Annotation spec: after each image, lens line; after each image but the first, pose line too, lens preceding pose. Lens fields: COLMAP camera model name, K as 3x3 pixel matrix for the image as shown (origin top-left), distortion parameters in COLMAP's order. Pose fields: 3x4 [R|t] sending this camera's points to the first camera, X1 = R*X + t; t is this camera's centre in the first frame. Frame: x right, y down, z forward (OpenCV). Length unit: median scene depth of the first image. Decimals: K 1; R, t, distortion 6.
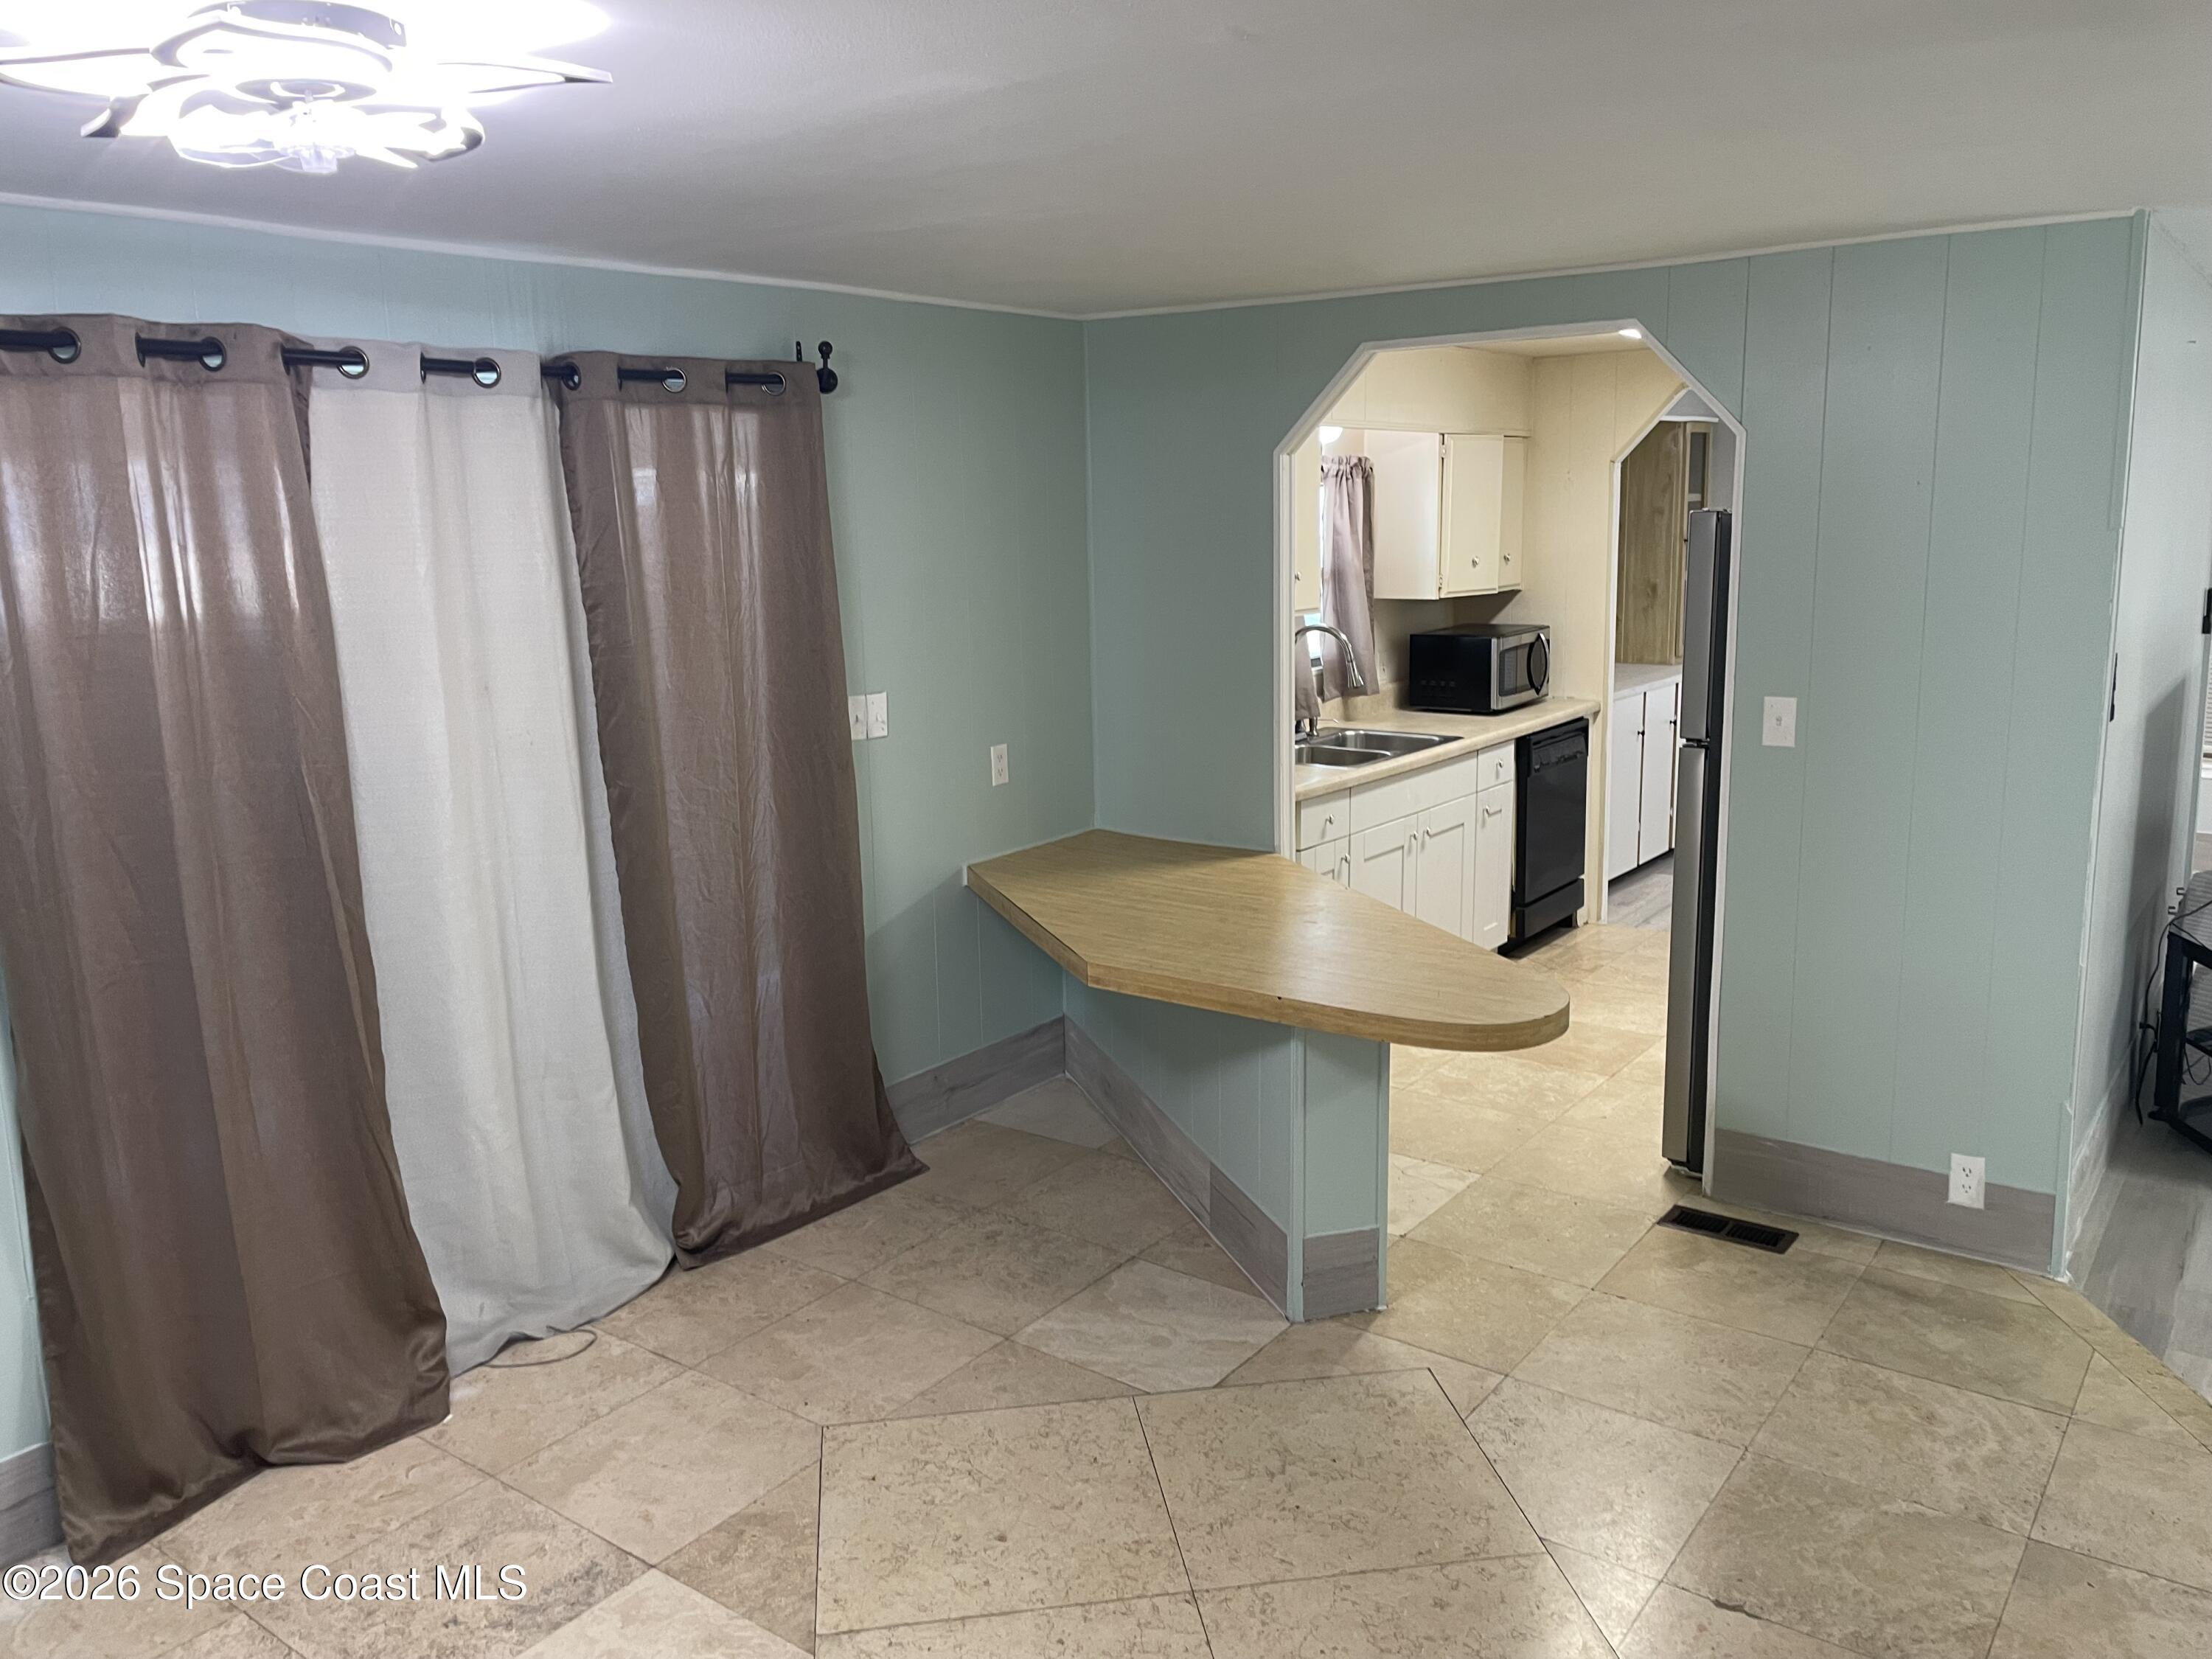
lens RADIAL K [[1680.8, 0, 1098.3], [0, 1680.8, 803.0], [0, 0, 1]] dist [0.096744, -0.127078]
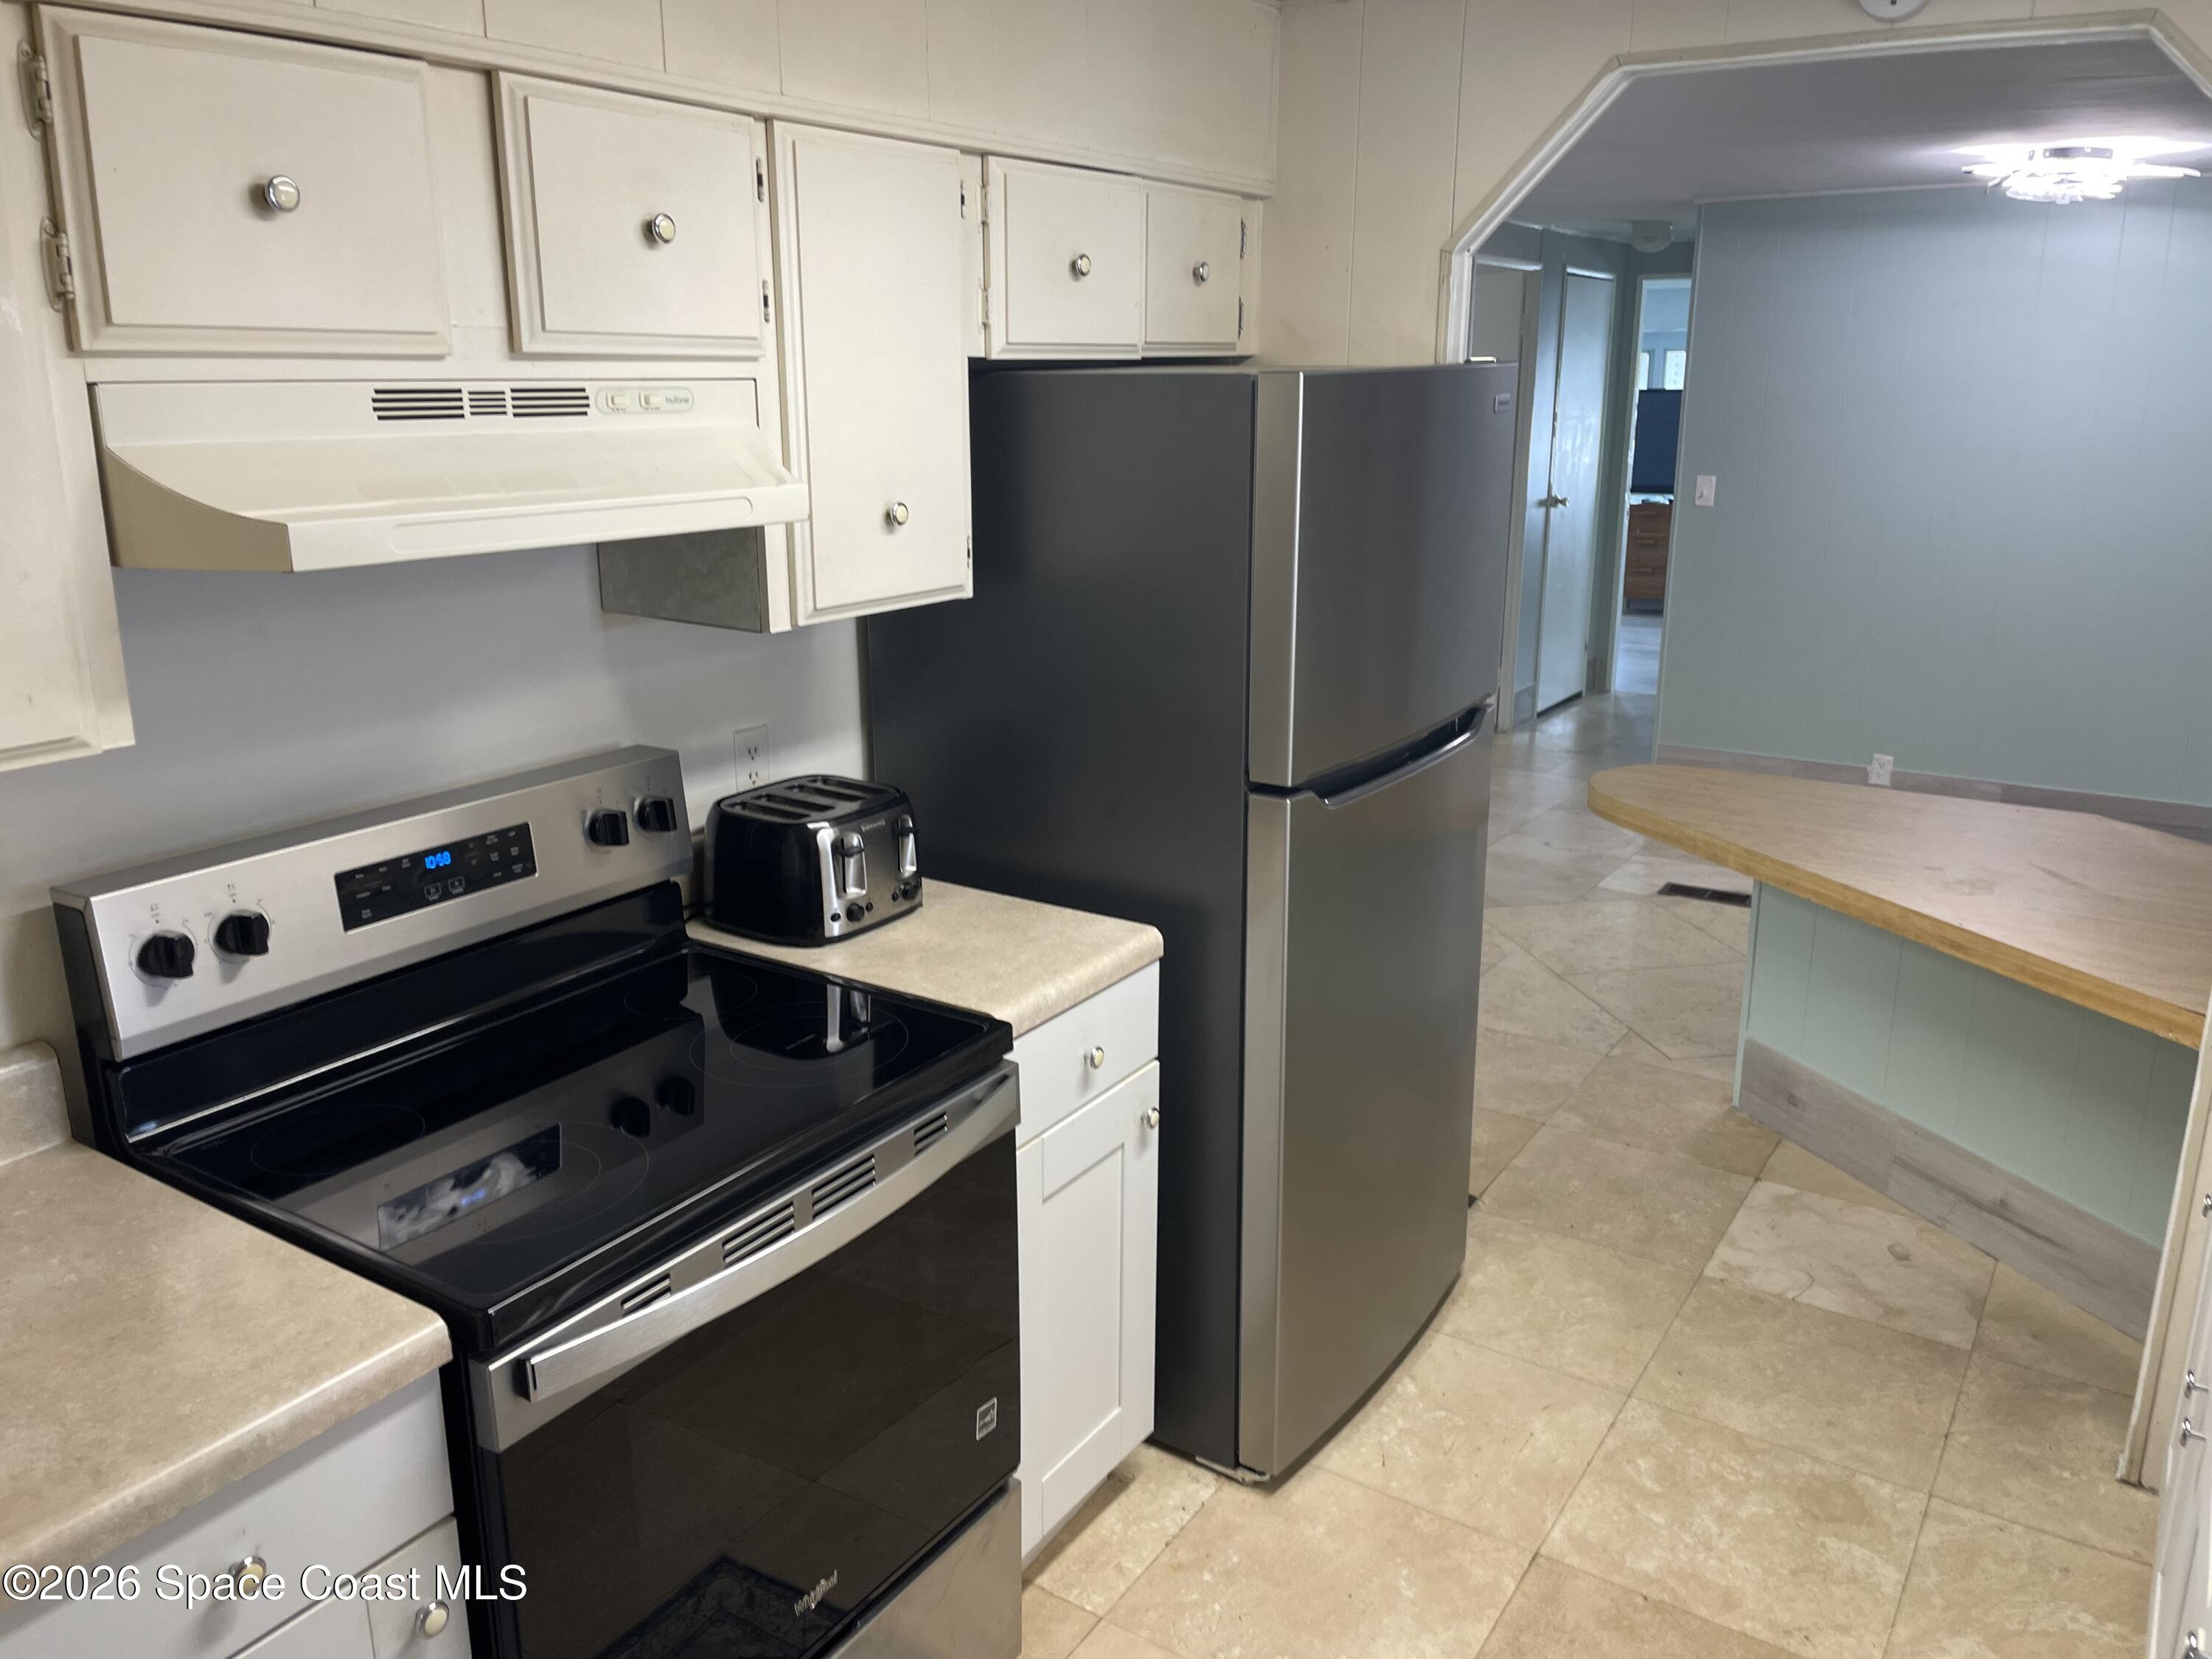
lens RADIAL K [[1661.6, 0, 1102.3], [0, 1661.6, 793.2], [0, 0, 1]] dist [0.096982, -0.126092]
pose [[-0.997898, 0.037374, -0.052945, 0.681789], [0.011499, 0.906109, 0.422888, -0.373610], [0.063779, 0.421390, -0.904634, 2.050669]]
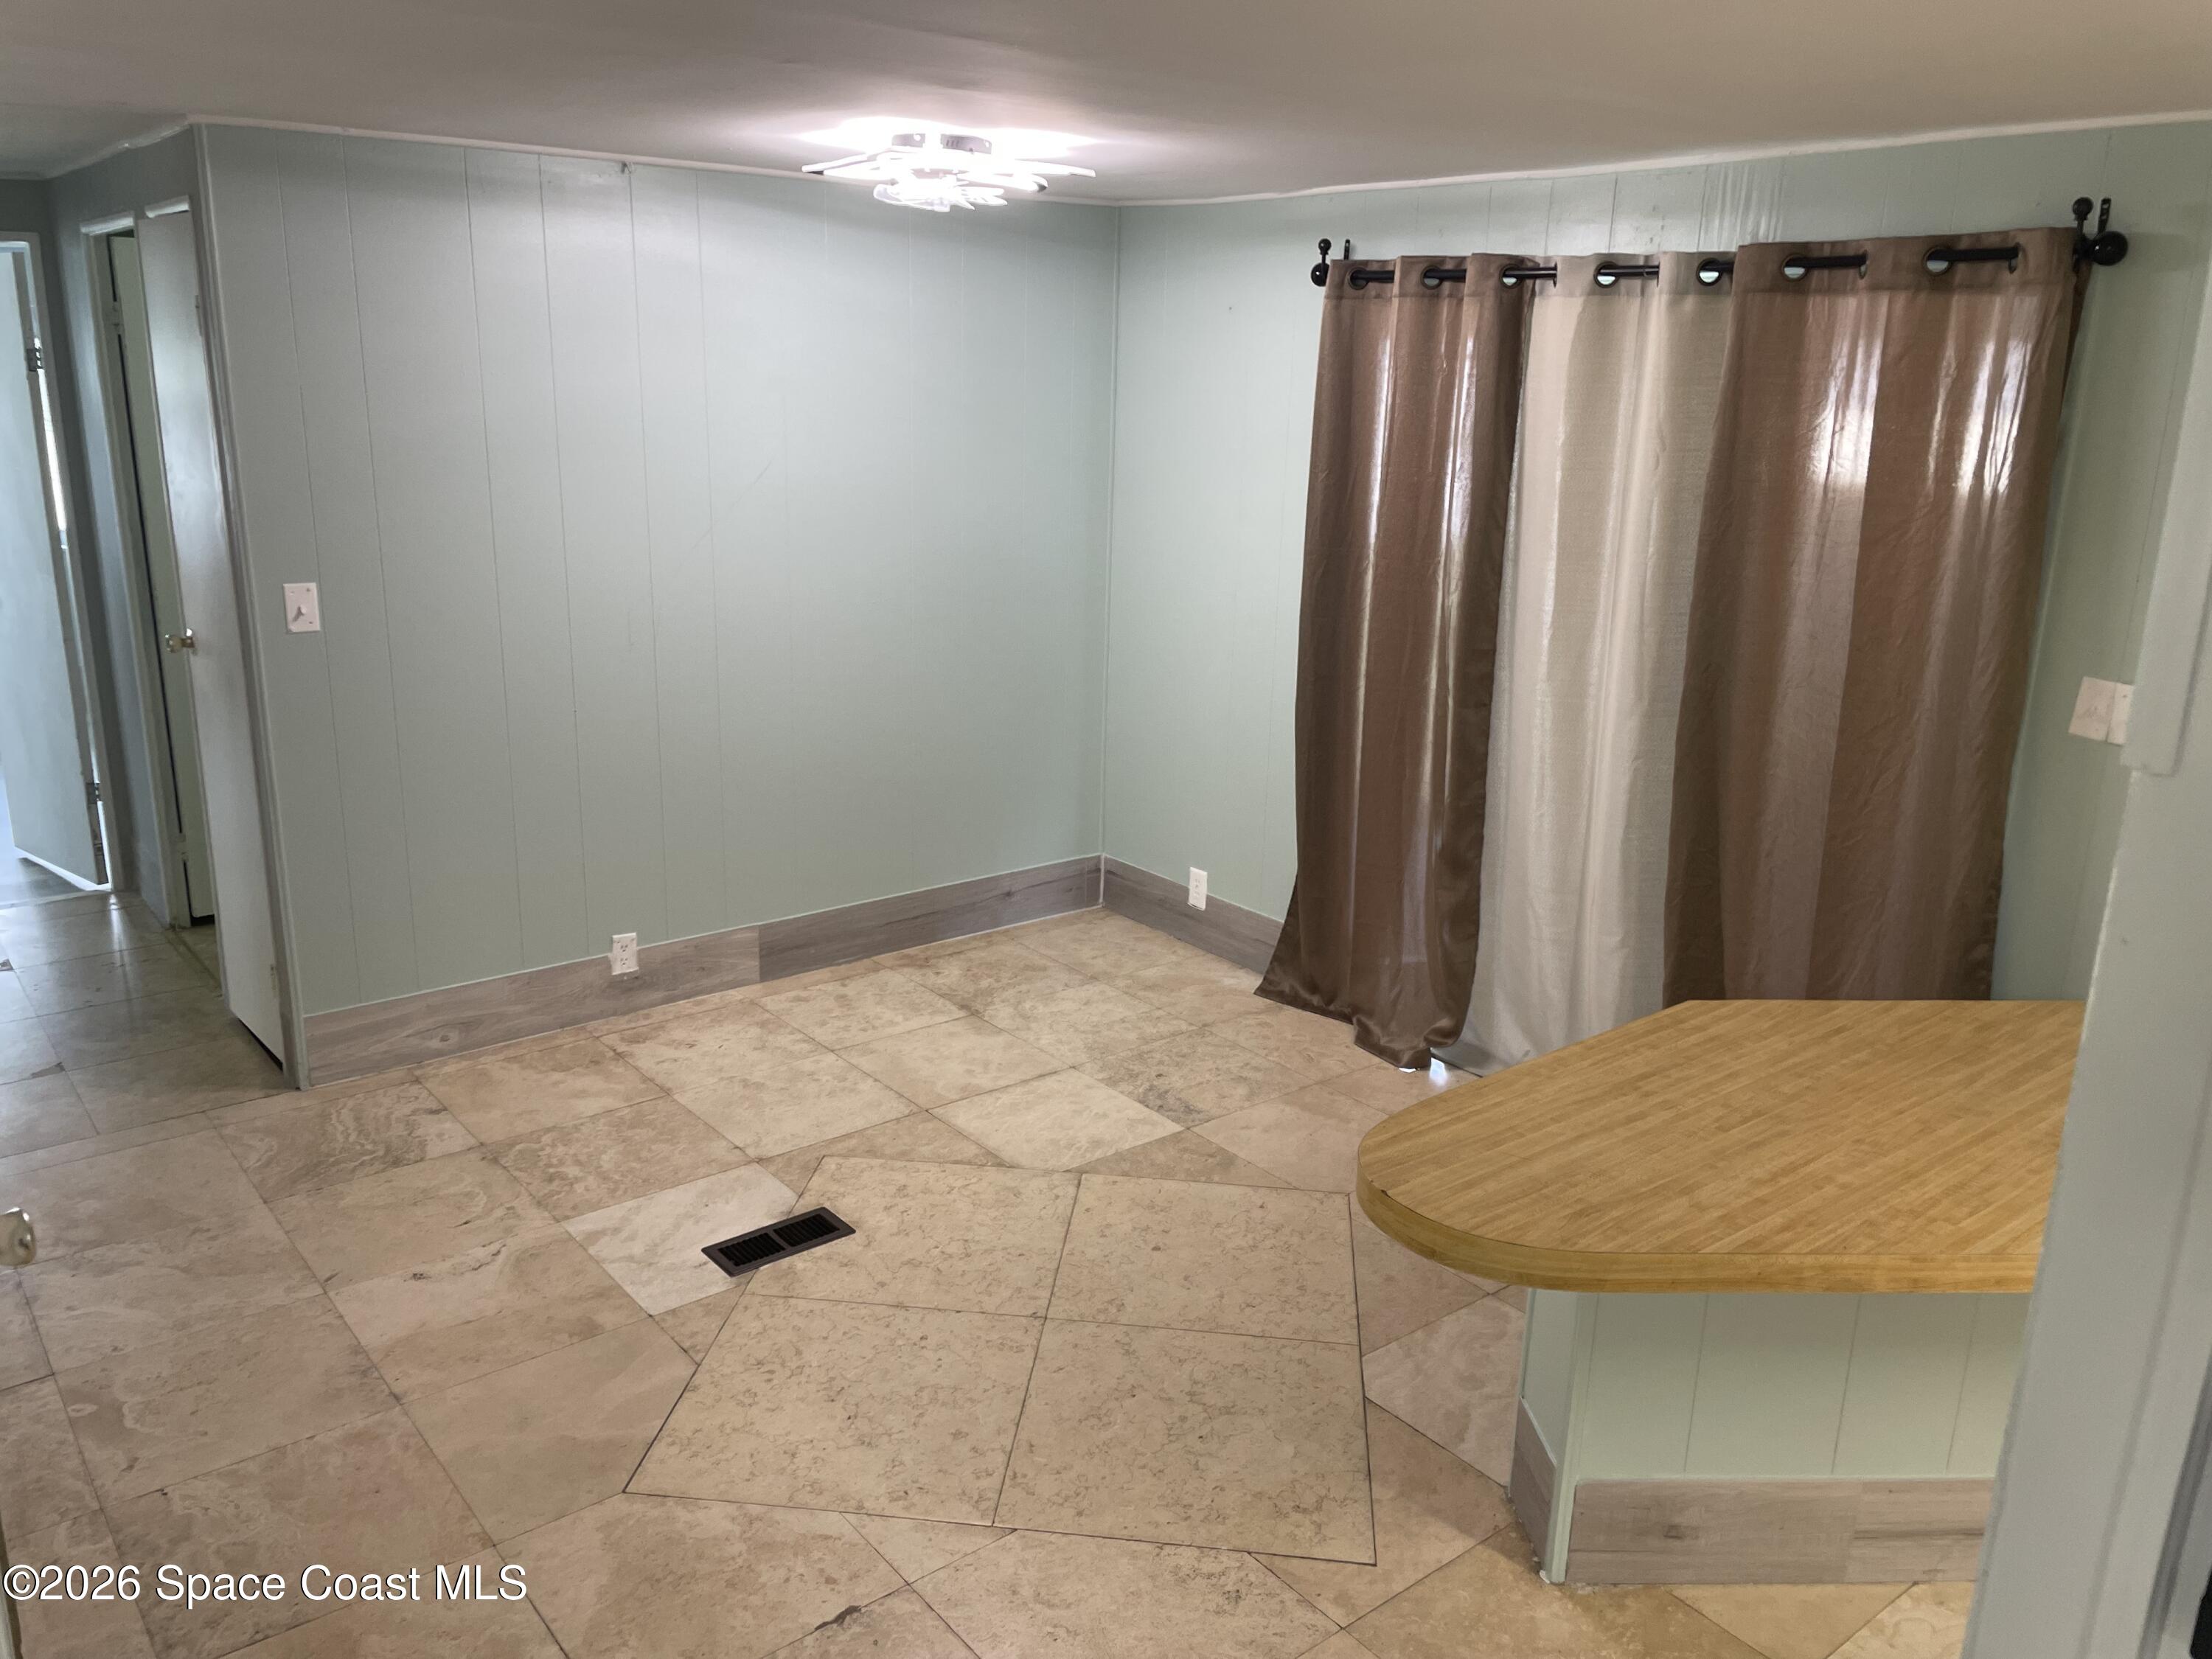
lens RADIAL K [[1680.8, 0, 1098.3], [0, 1680.8, 803.0], [0, 0, 1]] dist [0.096744, -0.127078]
pose [[-0.255473, 0.258495, -0.931619, 0.877978], [-0.194961, 0.930026, 0.311516, -0.208977], [0.946955, 0.261213, -0.187200, 0.961522]]
